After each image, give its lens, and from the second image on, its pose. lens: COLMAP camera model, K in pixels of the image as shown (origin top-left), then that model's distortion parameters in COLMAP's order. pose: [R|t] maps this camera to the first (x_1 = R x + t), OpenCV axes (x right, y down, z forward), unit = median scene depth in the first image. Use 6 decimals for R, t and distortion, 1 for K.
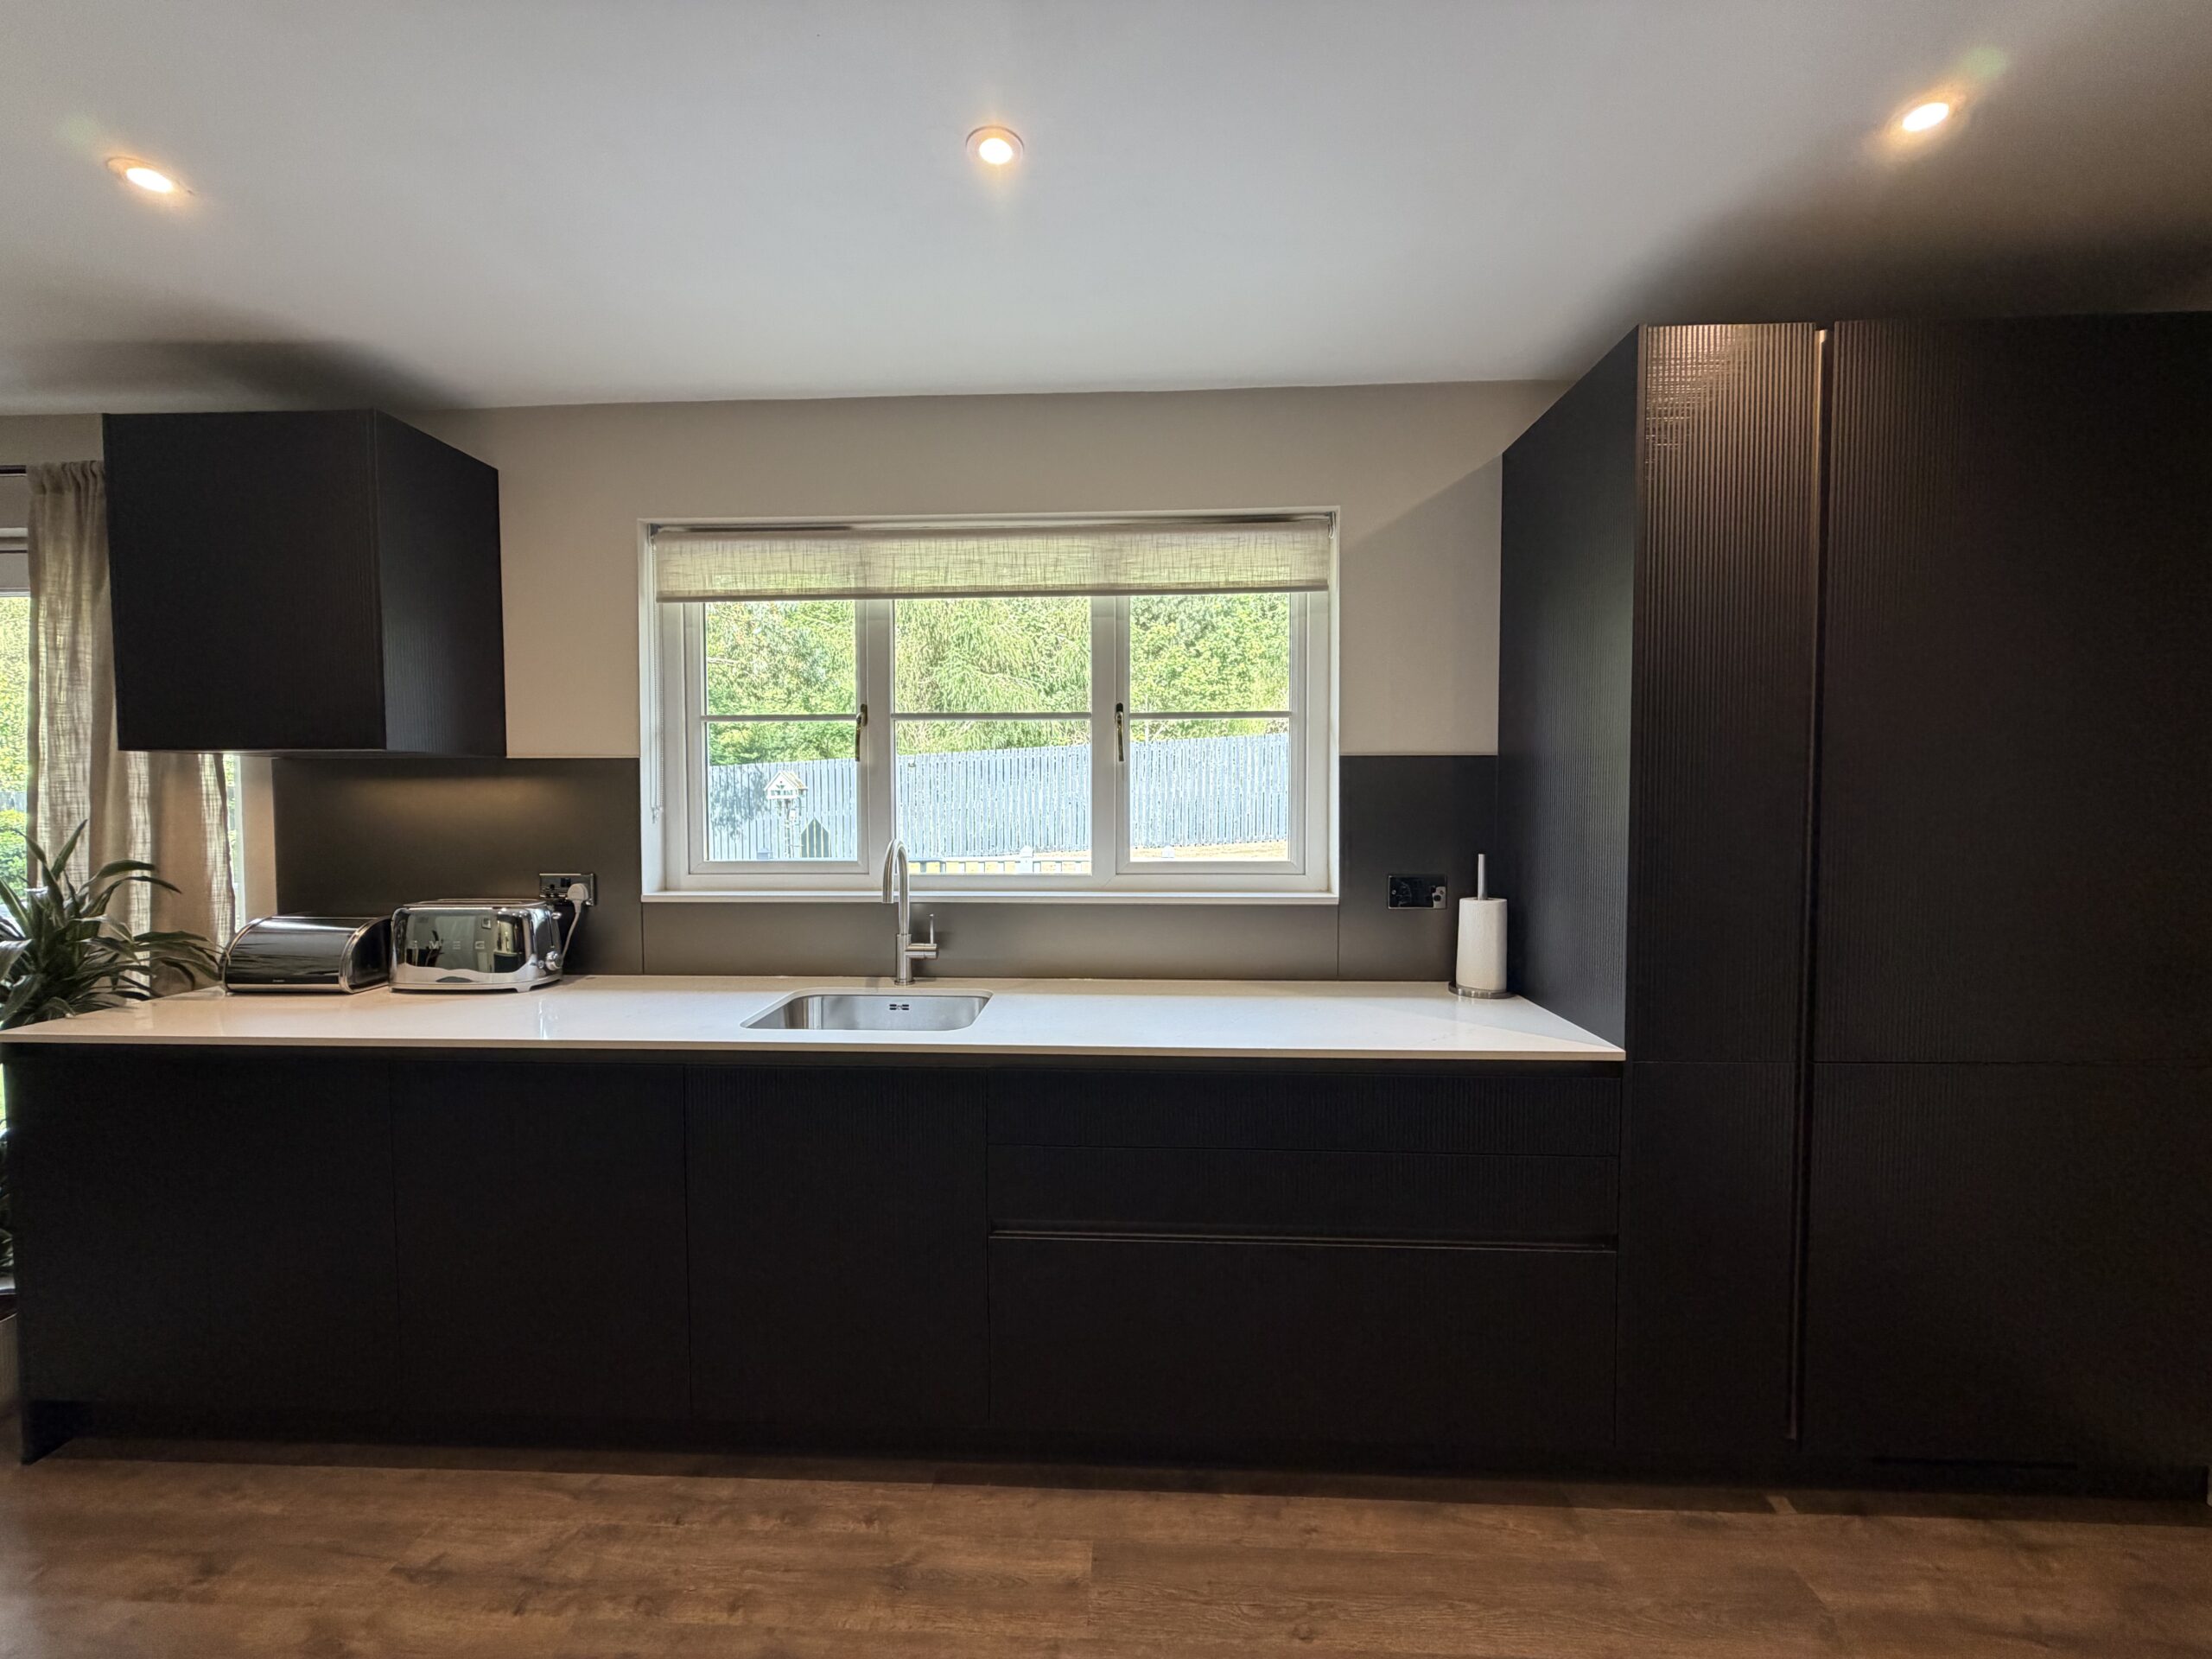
lens RADIAL K [[877.3, 0, 1098.8], [0, 877.3, 831.5], [0, 0, 1]] dist [0.000947, 0.000356]
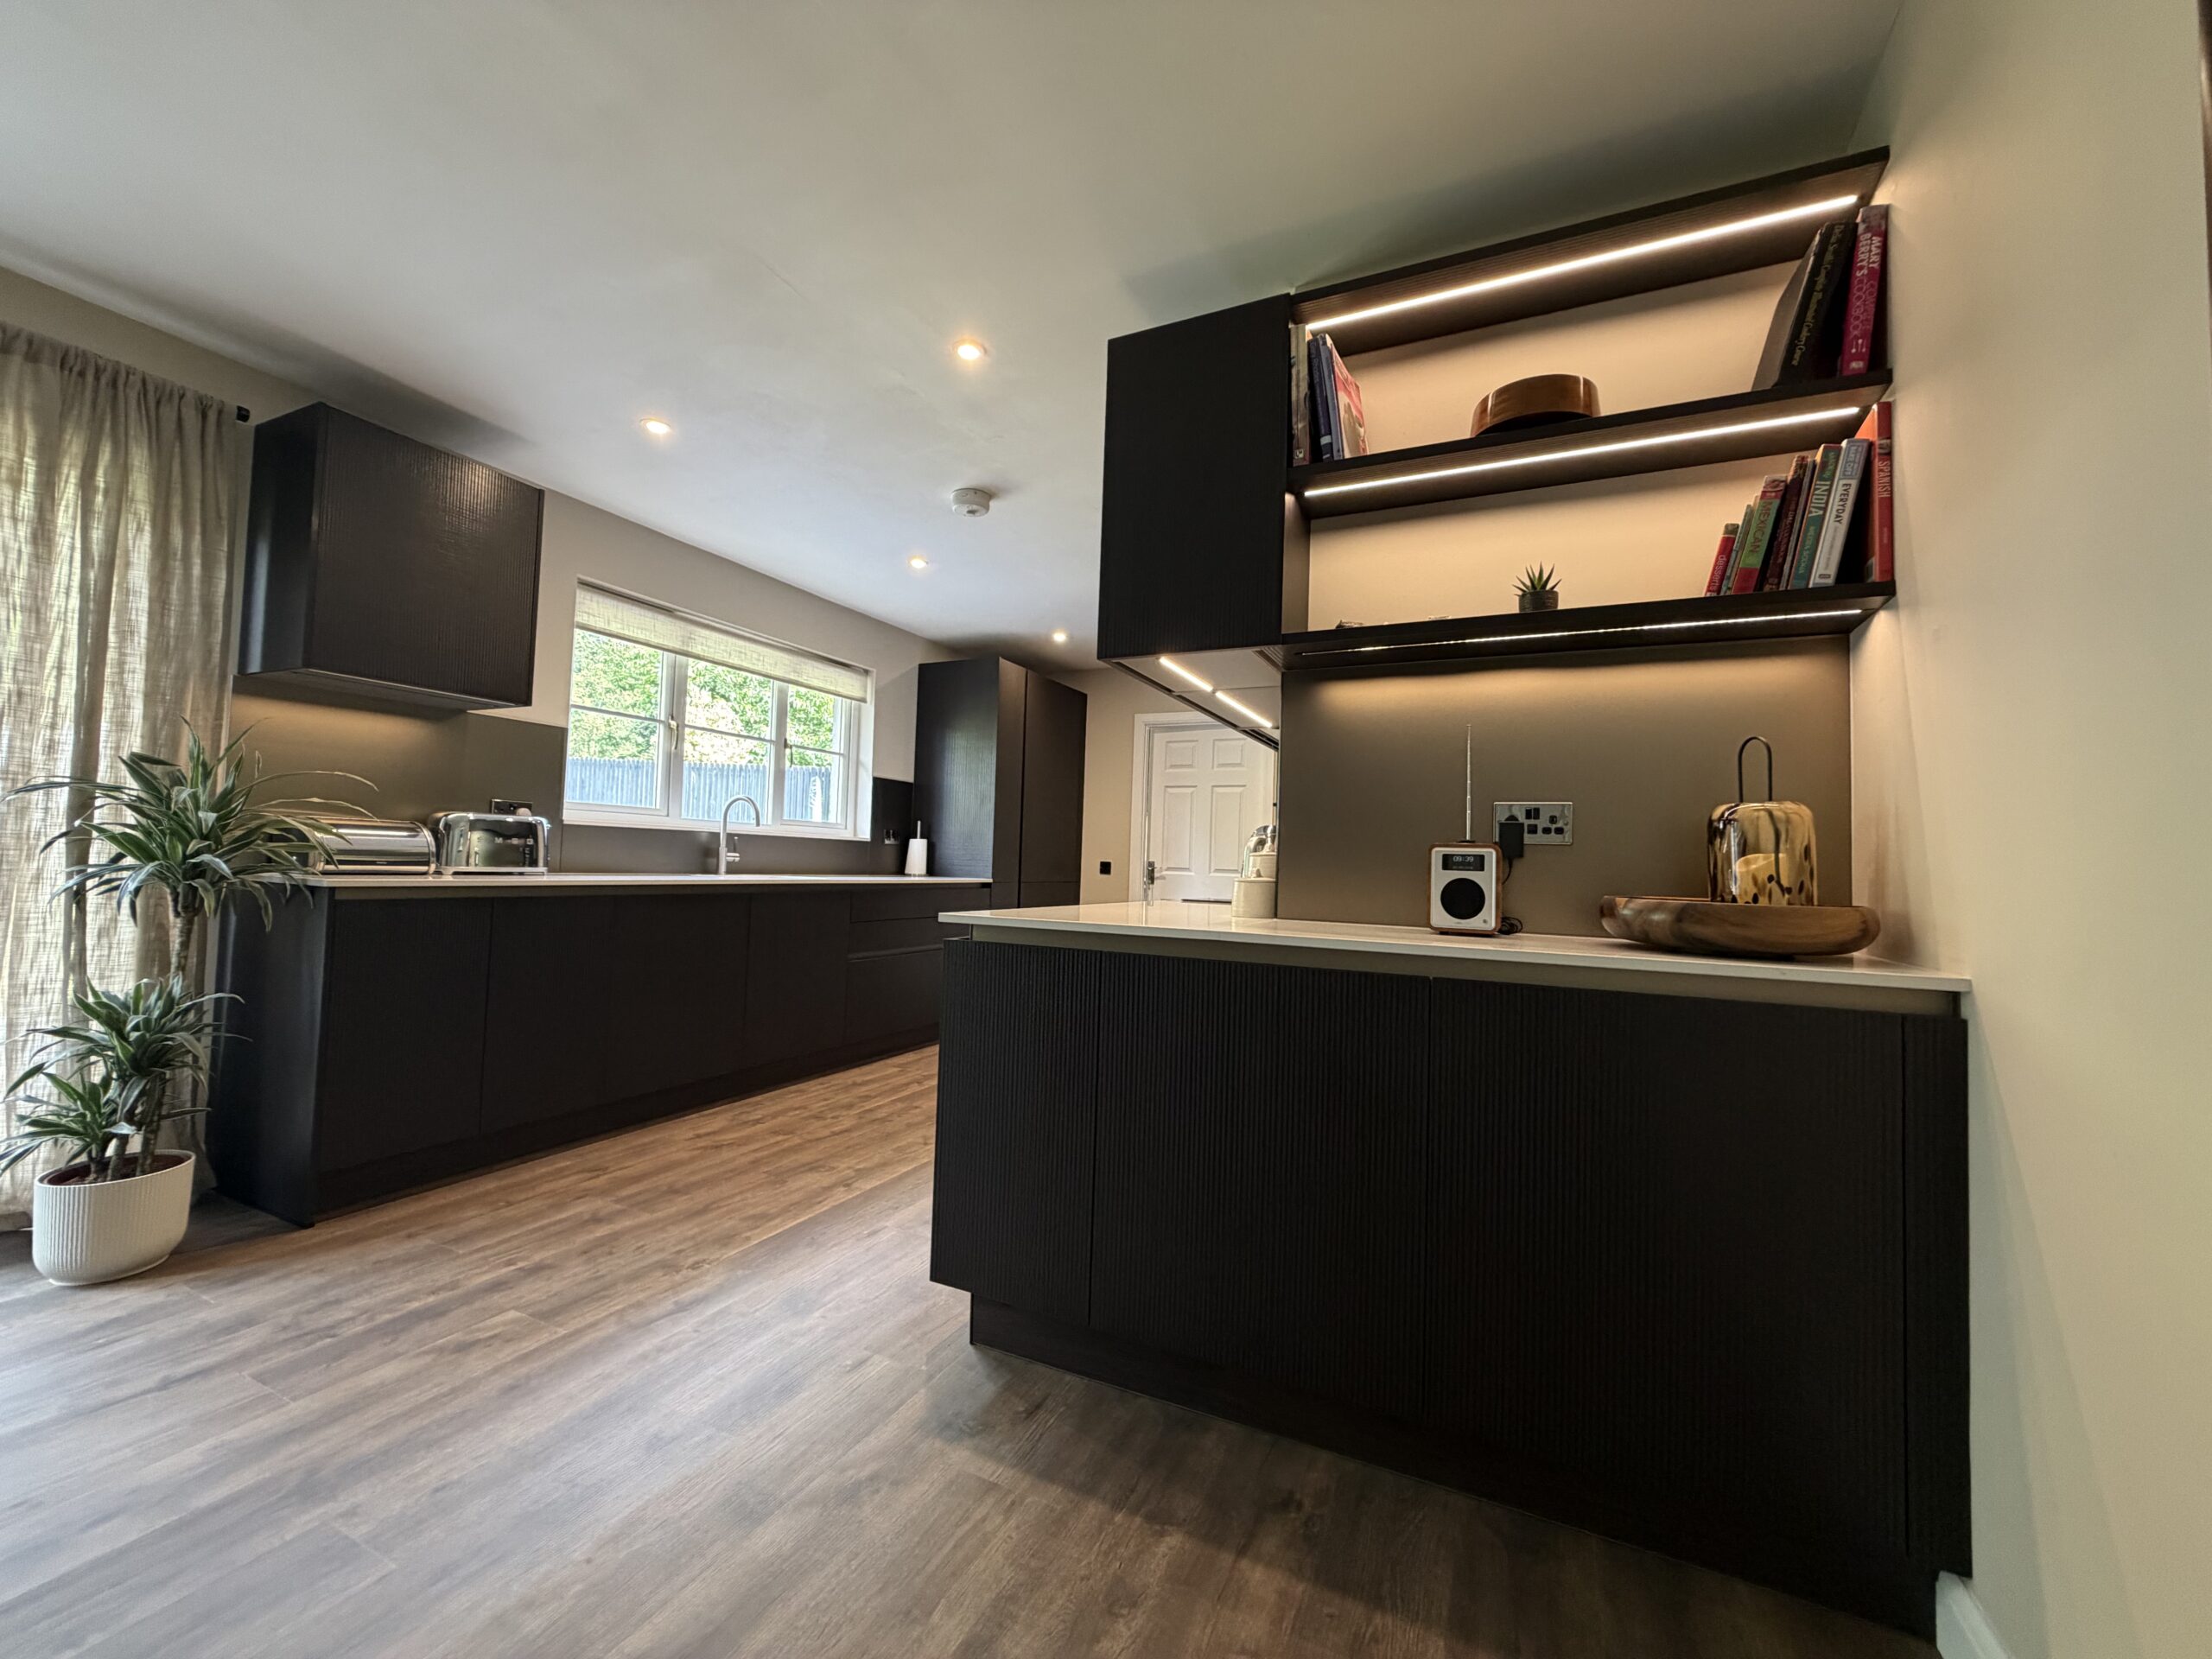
lens RADIAL K [[877.3, 0, 1098.8], [0, 877.3, 831.5], [0, 0, 1]] dist [0.000947, 0.000356]
pose [[0.384911, 0.049671, 0.921616, -1.702082], [-0.007033, 0.998680, -0.050887, 0.181179], [-0.922927, 0.013105, 0.384752, -0.457422]]
